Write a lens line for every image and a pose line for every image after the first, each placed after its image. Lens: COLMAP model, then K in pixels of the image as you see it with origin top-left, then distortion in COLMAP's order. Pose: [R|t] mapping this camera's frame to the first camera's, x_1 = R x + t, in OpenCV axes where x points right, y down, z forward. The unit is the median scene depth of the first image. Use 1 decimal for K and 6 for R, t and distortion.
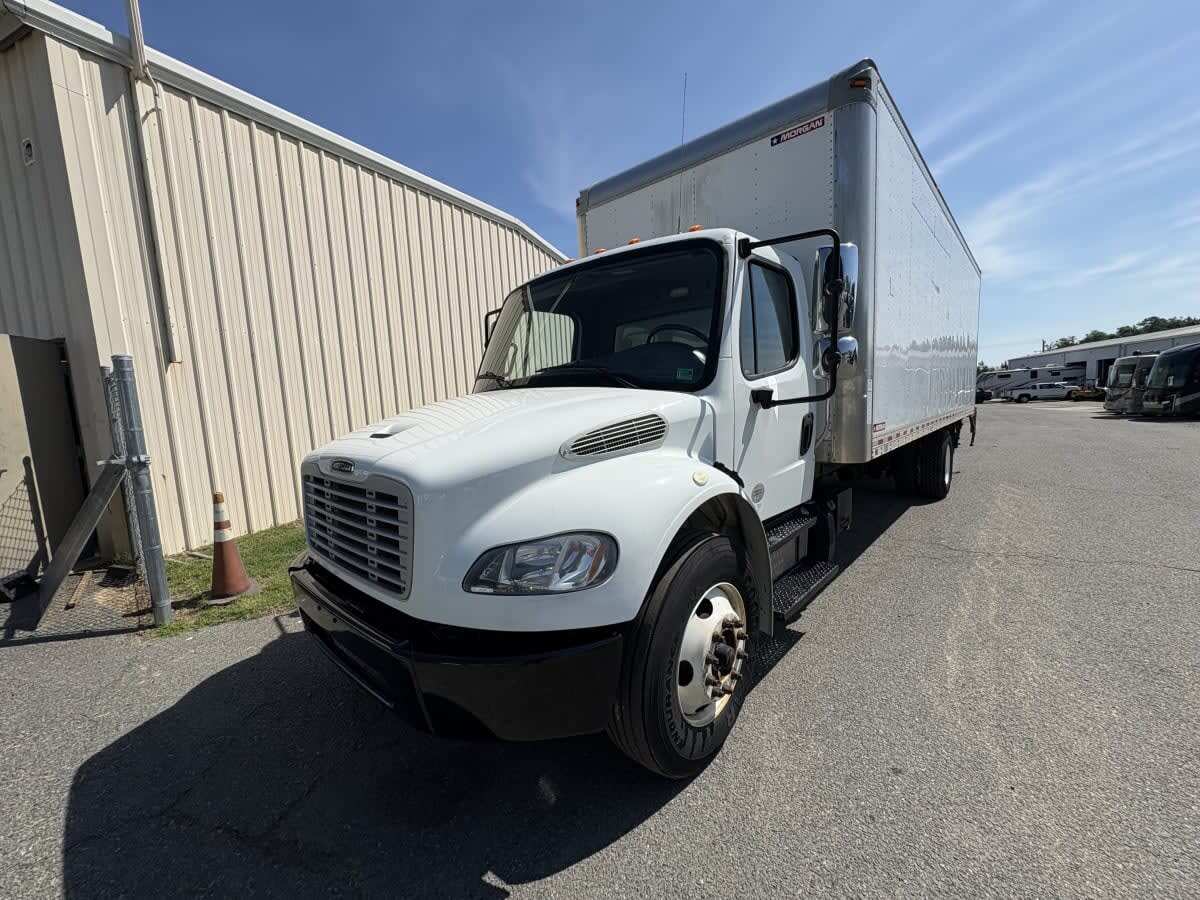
lens RADIAL K [[476.7, 0, 621.1], [0, 476.7, 457.7], [0, 0, 1]] dist [-0.010277, -0.000318]
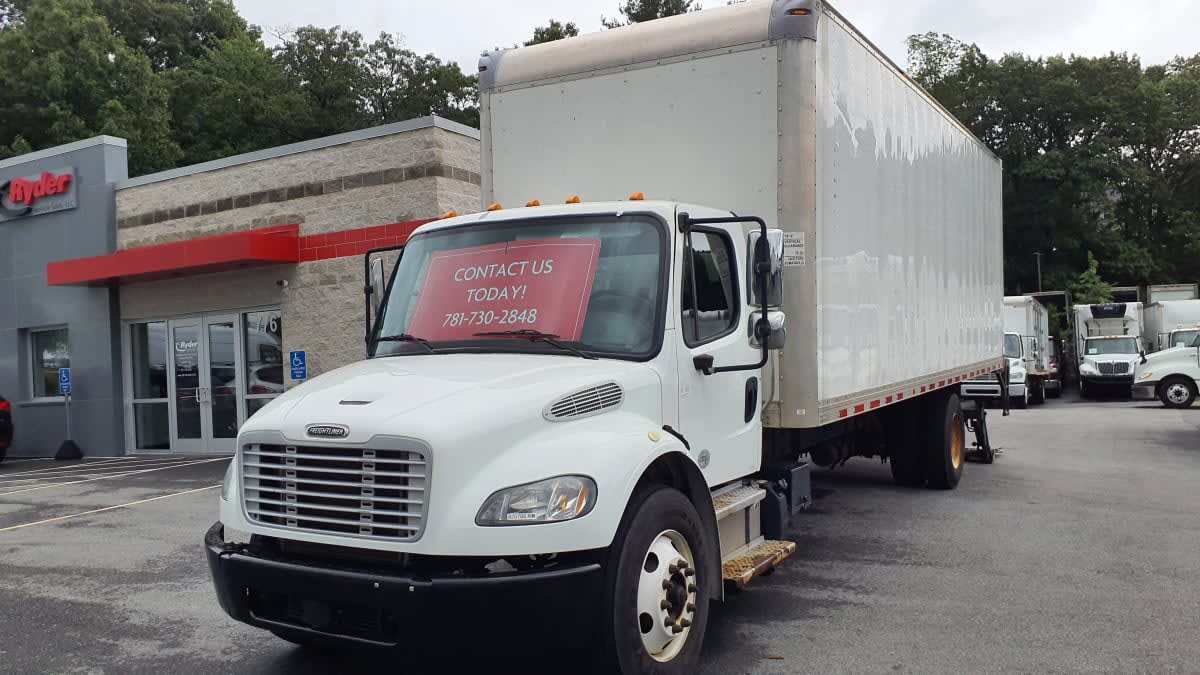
lens RADIAL K [[976.7, 0, 592.6], [0, 976.7, 330.5], [0, 0, 1]] dist [0.041087, -0.003765]
pose [[0.985181, 0.009584, 0.171251, -0.364027], [0.013048, 0.991356, -0.130546, 0.087382], [-0.171022, 0.130846, 0.976540, -1.242597]]
